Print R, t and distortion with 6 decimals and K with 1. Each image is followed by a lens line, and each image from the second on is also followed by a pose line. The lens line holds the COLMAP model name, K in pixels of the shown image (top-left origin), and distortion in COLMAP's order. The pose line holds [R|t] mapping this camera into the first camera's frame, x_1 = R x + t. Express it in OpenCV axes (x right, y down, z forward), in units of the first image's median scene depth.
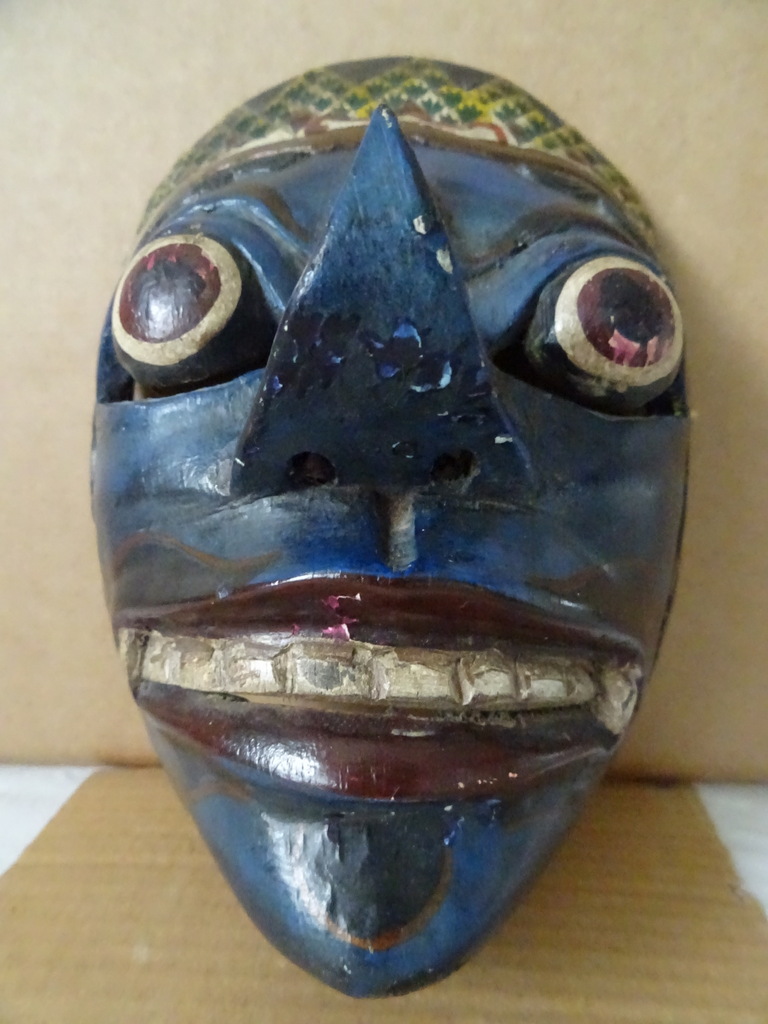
lens RADIAL K [[717.4, 0, 381.3], [0, 717.4, 512.9], [0, 0, 1]] dist [0.009631, -0.001183]
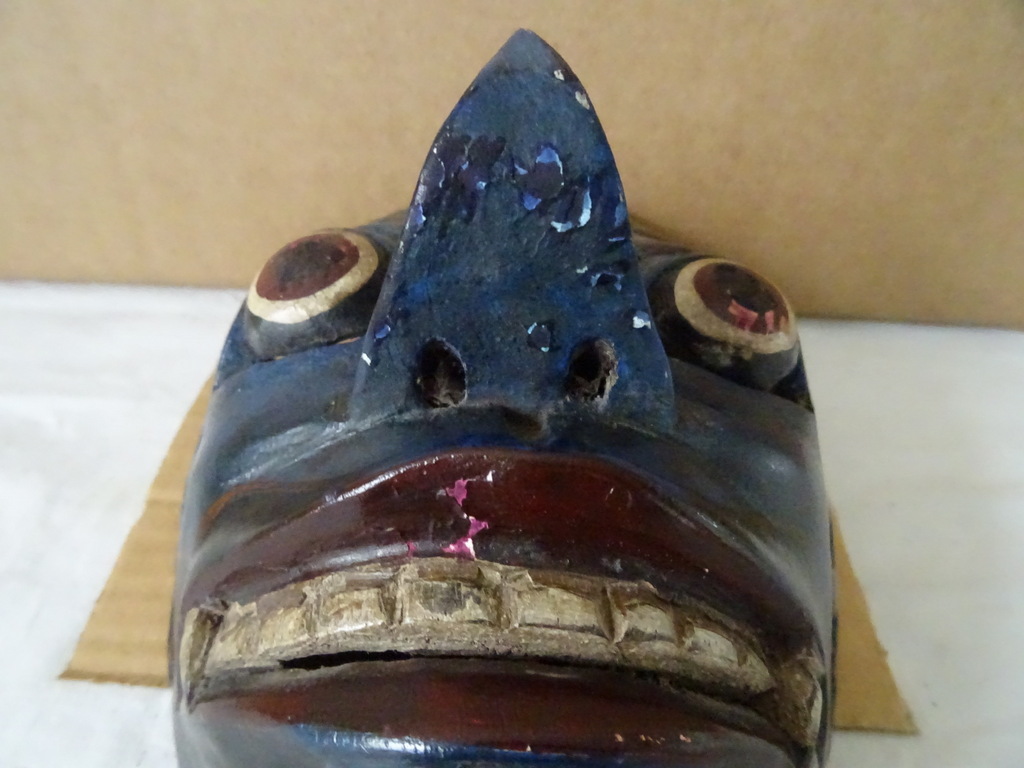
lens RADIAL K [[717.4, 0, 515.9], [0, 717.4, 384.8], [0, 0, 1]] dist [0.009631, -0.001183]
pose [[0.998928, 0.023393, 0.039956, -0.035039], [-0.001677, 0.880694, -0.473683, 0.398345], [-0.046270, 0.473108, 0.879788, 0.166875]]
